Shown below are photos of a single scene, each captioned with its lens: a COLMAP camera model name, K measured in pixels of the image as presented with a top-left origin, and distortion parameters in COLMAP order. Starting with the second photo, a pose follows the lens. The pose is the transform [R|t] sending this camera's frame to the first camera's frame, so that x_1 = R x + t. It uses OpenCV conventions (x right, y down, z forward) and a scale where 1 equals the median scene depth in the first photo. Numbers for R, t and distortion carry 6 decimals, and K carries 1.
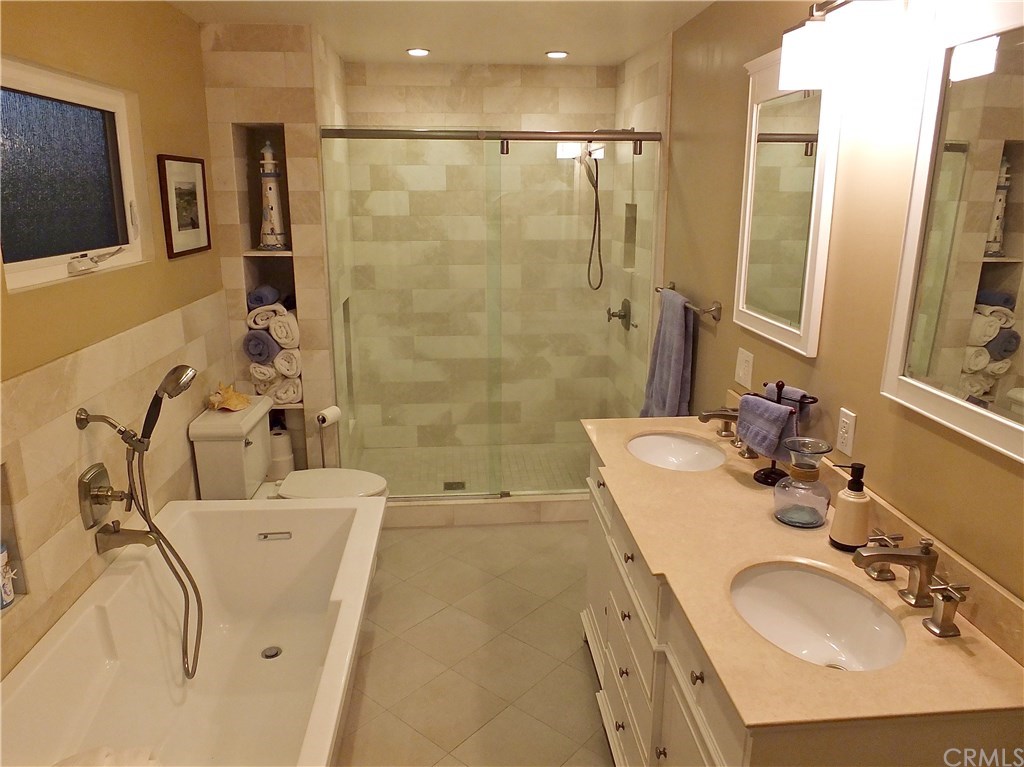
lens RADIAL K [[712.3, 0, 512.5], [0, 712.3, 377.5], [0, 0, 1]] dist [-0.029022, 0.005828]
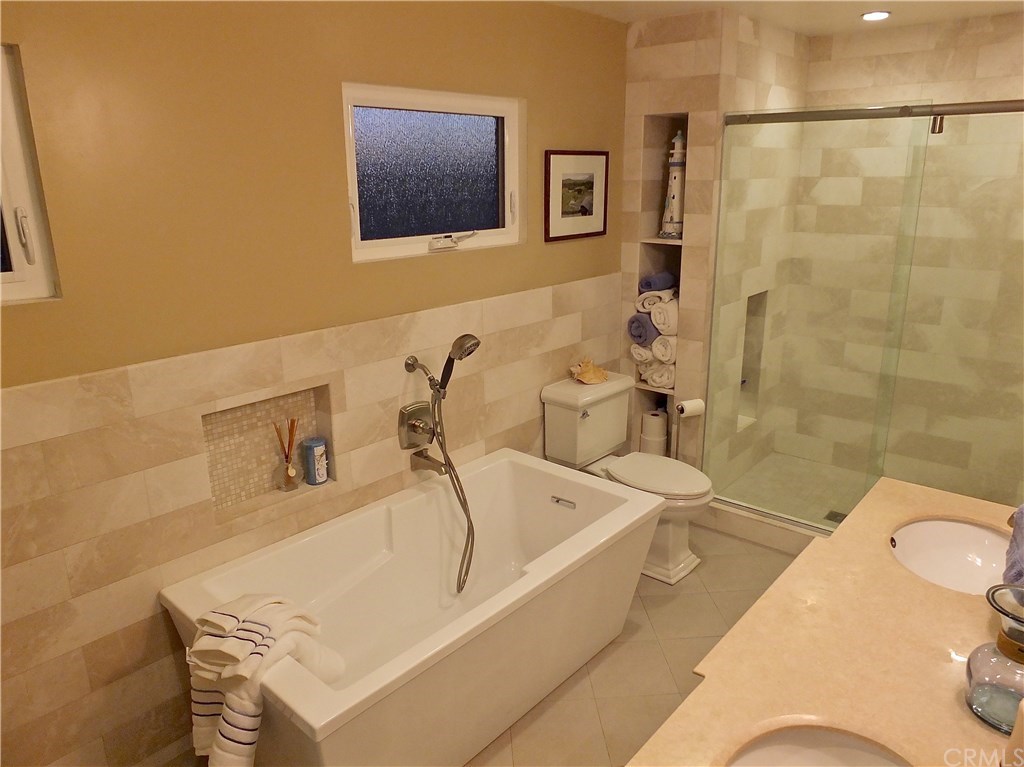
lens RADIAL K [[712.3, 0, 512.5], [0, 712.3, 377.5], [0, 0, 1]] dist [-0.029022, 0.005828]
pose [[0.709249, 0.180156, -0.681550, 0.240030], [-0.161942, 0.982577, 0.091204, -0.038535], [0.686106, 0.045685, 0.726066, 0.109085]]
